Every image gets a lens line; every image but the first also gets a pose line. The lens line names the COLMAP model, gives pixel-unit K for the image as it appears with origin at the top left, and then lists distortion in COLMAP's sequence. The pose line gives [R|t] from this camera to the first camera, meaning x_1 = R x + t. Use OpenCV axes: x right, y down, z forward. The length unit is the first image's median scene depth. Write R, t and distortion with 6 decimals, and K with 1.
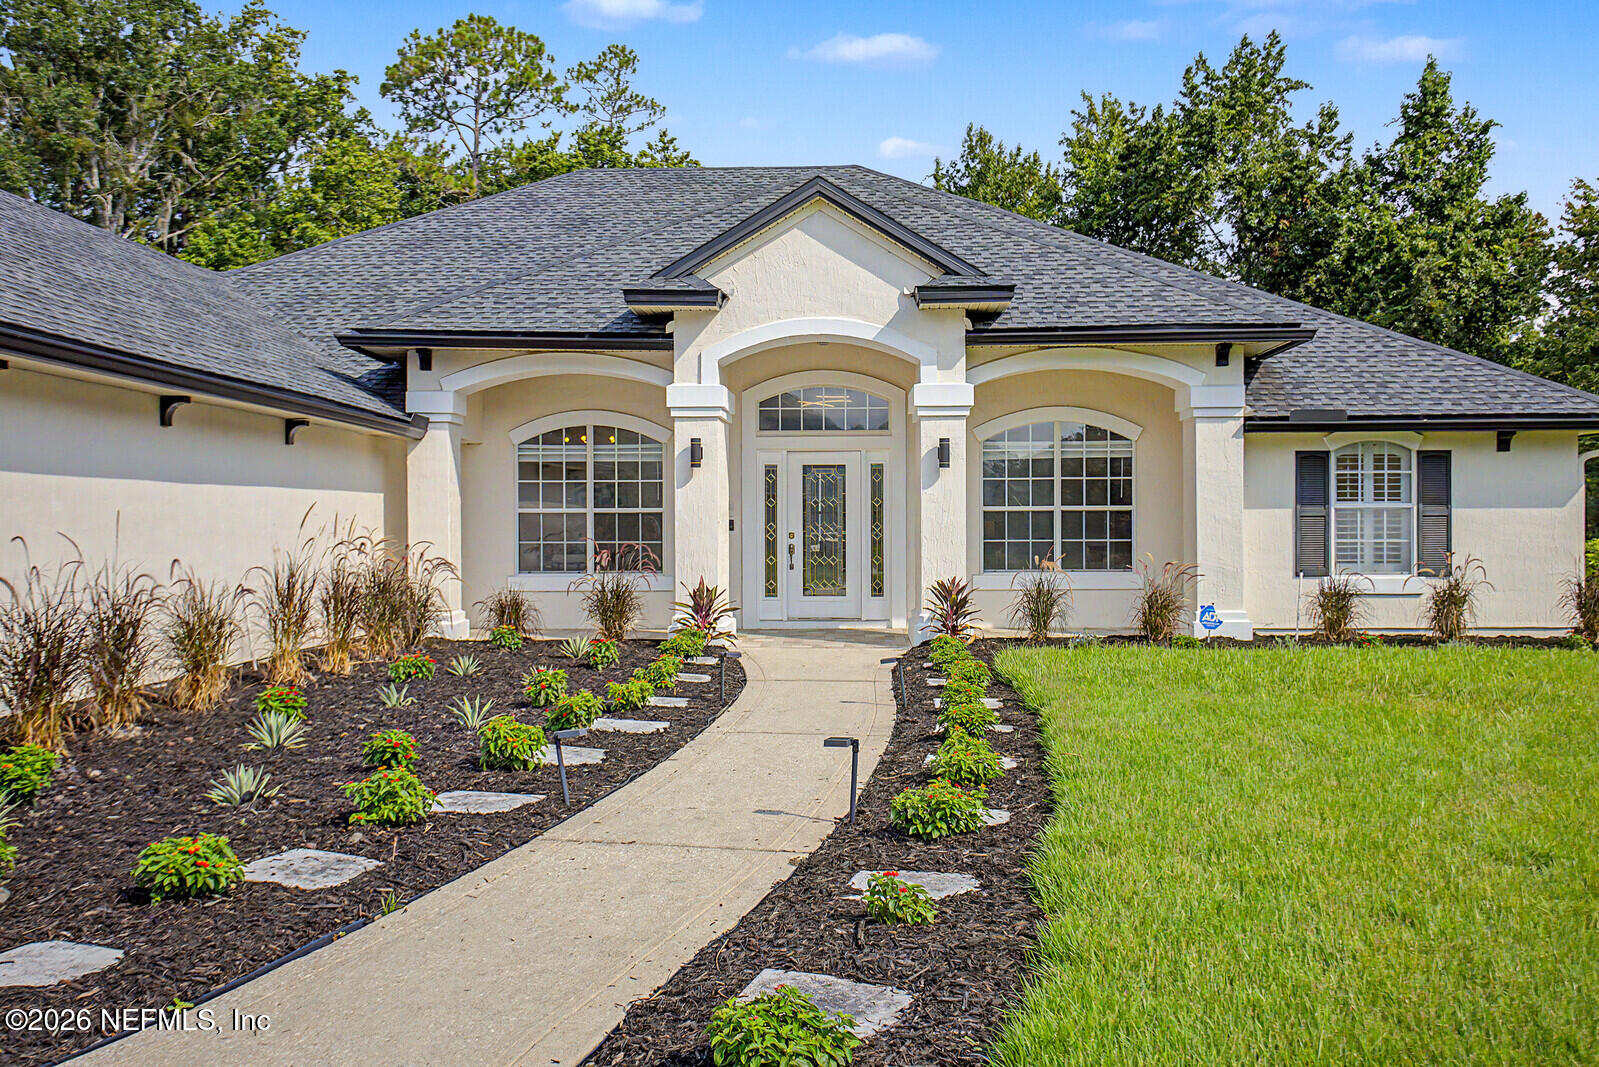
lens RADIAL K [[1490.6, 0, 802.0], [0, 1490.6, 516.2], [0, 0, 1]] dist [0.001618, 0.000000]
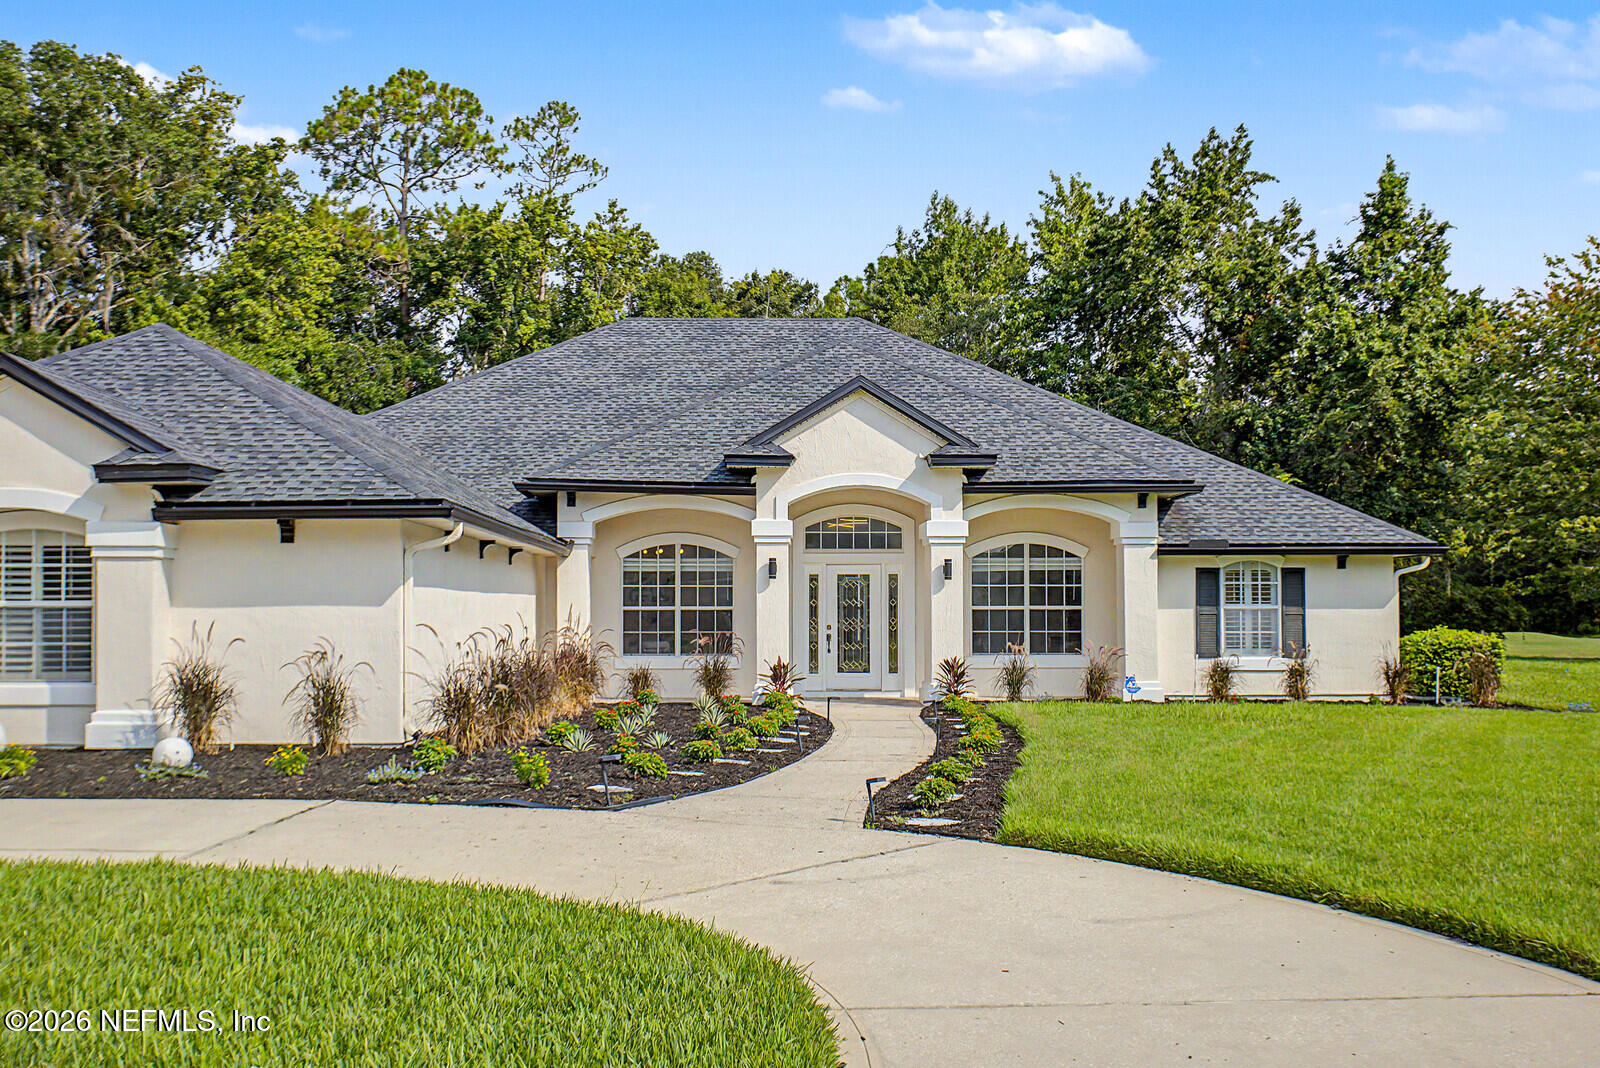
lens RADIAL K [[1864.0, 0, 799.7], [0, 1864.0, 546.3], [0, 0, 1]] dist [-0.023719, 0.000000]
pose [[0.998783, 0.004645, 0.049109, -0.088221], [-0.003114, 0.999508, -0.031214, -0.005713], [-0.049230, 0.031023, 0.998306, -0.509872]]
